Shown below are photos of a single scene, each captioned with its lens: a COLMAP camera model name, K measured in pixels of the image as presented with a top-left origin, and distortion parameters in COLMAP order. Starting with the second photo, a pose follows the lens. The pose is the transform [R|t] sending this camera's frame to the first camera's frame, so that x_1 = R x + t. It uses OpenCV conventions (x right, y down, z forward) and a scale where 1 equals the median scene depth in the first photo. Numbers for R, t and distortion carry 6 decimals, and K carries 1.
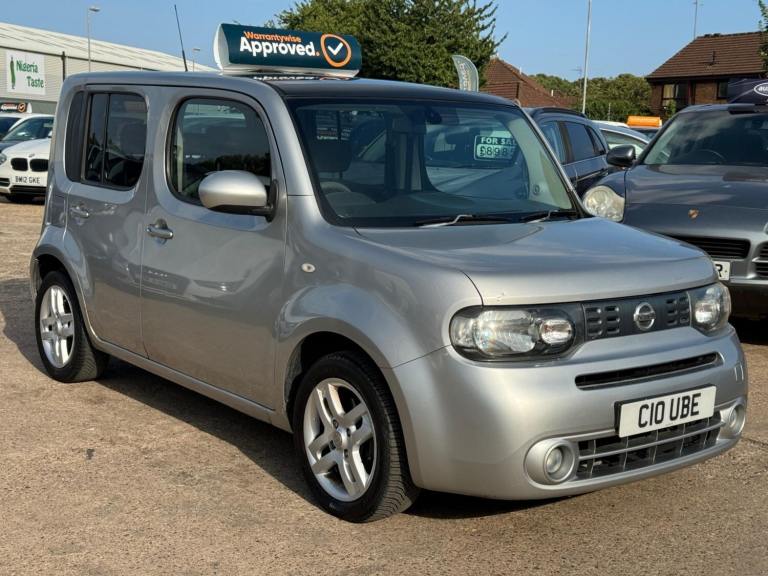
lens RADIAL K [[1071.0, 0, 382.1], [0, 1071.0, 307.3], [0, 0, 1]] dist [0.181628, -0.347669]
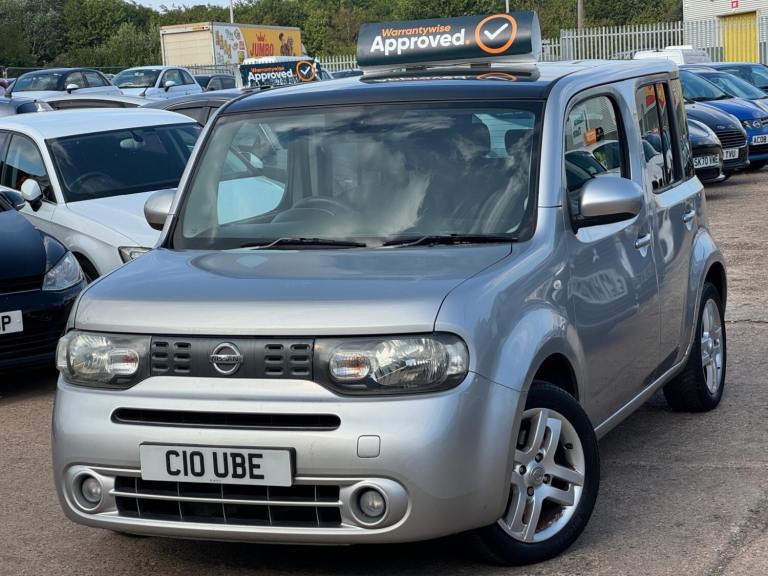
lens RADIAL K [[1736.2, 0, 384.0], [0, 1736.2, 288.0], [0, 0, 1]] dist [-0.075307, 4.481024]
pose [[0.474563, 0.054104, -0.878557, 1.443028], [-0.079191, 0.996686, 0.018603, -0.080348], [0.876652, 0.060745, 0.477275, 0.392064]]
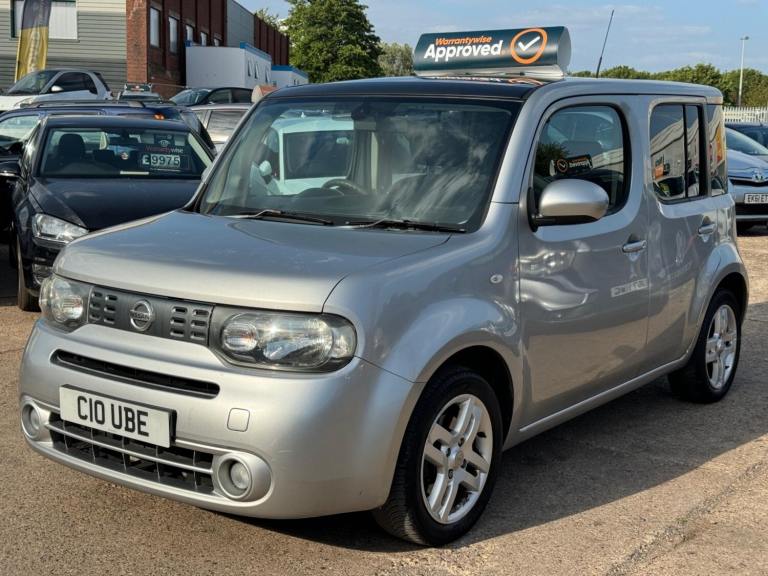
lens RADIAL K [[1071.0, 0, 382.1], [0, 1071.0, 307.3], [0, 0, 1]] dist [0.181628, -0.347669]
pose [[0.253824, 0.139183, -0.957184, 1.096062], [-0.173552, 0.980086, 0.096490, -0.115135], [0.951553, 0.141630, 0.272925, 0.869291]]
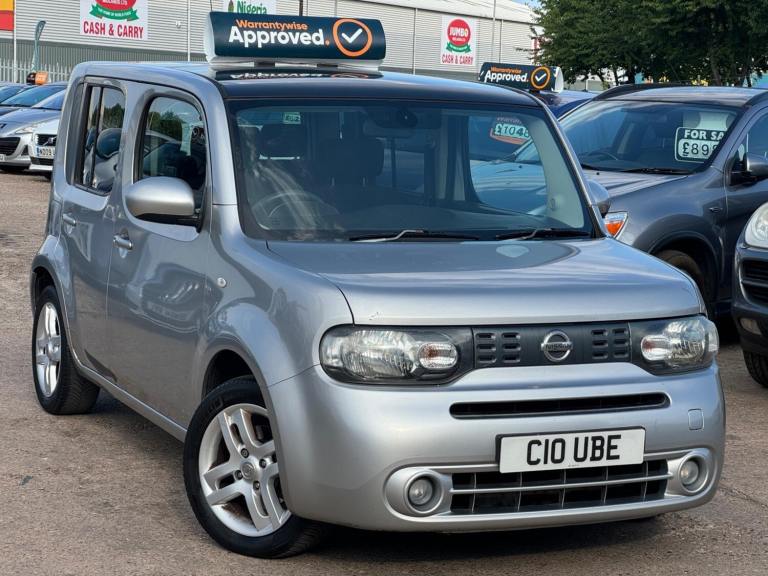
lens RADIAL K [[1736.2, 0, 384.0], [0, 1736.2, 288.0], [0, 0, 1]] dist [-0.075307, 4.481024]
pose [[0.971408, 0.032978, -0.235115, 0.408961], [-0.045666, 0.997768, -0.048725, 0.034315], [0.232984, 0.058069, 0.970745, -0.418083]]
